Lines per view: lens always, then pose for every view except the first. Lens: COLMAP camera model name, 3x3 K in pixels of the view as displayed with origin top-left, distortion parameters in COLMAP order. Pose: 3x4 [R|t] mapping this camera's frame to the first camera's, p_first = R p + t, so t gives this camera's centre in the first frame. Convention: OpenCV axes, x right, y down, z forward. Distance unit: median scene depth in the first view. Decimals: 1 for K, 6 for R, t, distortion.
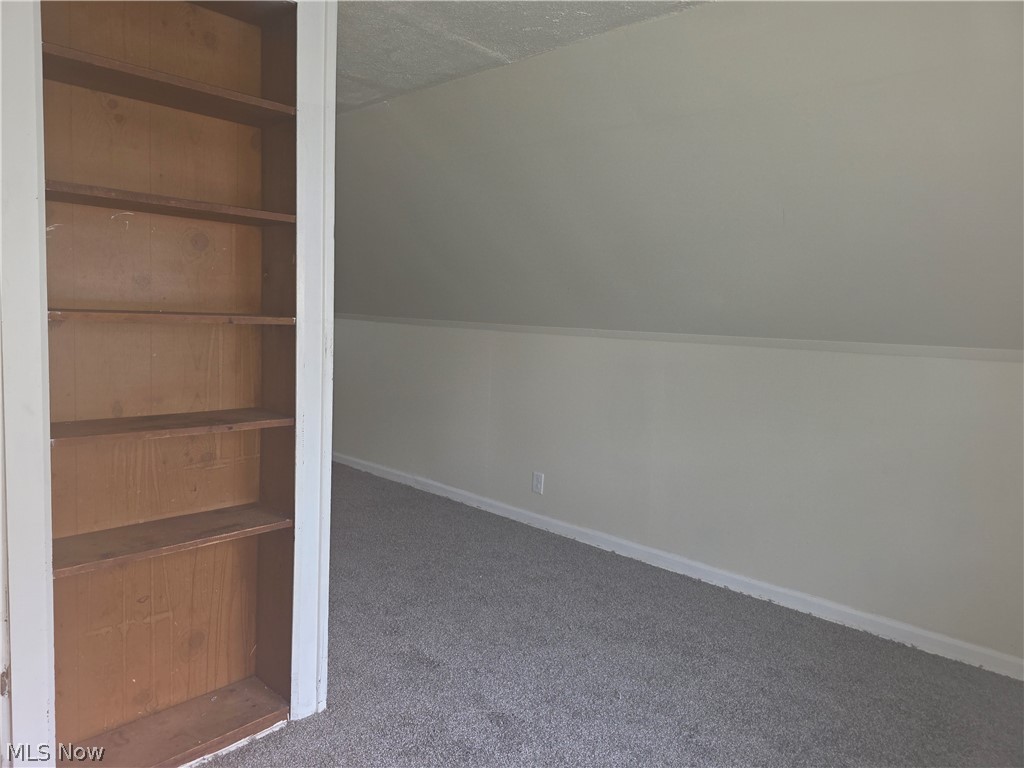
lens RADIAL K [[686.1, 0, 512.0], [0, 686.1, 384.0], [0, 0, 1]] dist [0.060726, -0.053465]
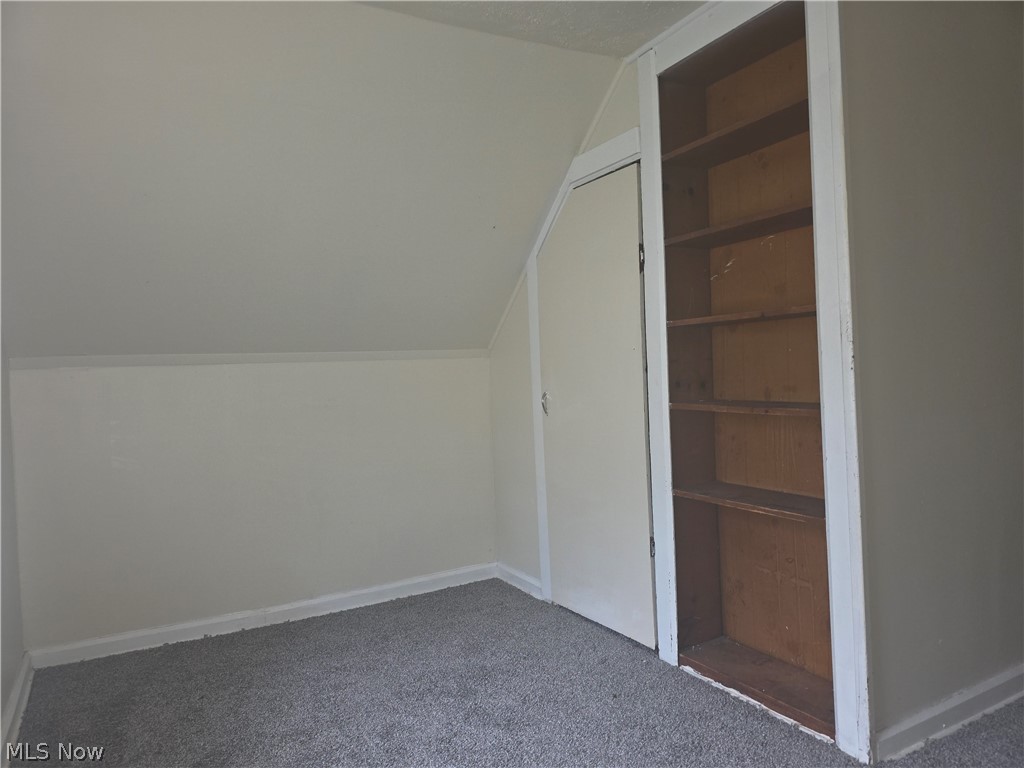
lens RADIAL K [[686.1, 0, 512.0], [0, 686.1, 384.0], [0, 0, 1]] dist [0.060726, -0.053465]
pose [[-0.275310, -0.004759, -0.961344, 0.734179], [-0.073823, 0.997140, 0.016206, 0.031106], [0.958517, 0.075431, -0.274874, 0.870063]]
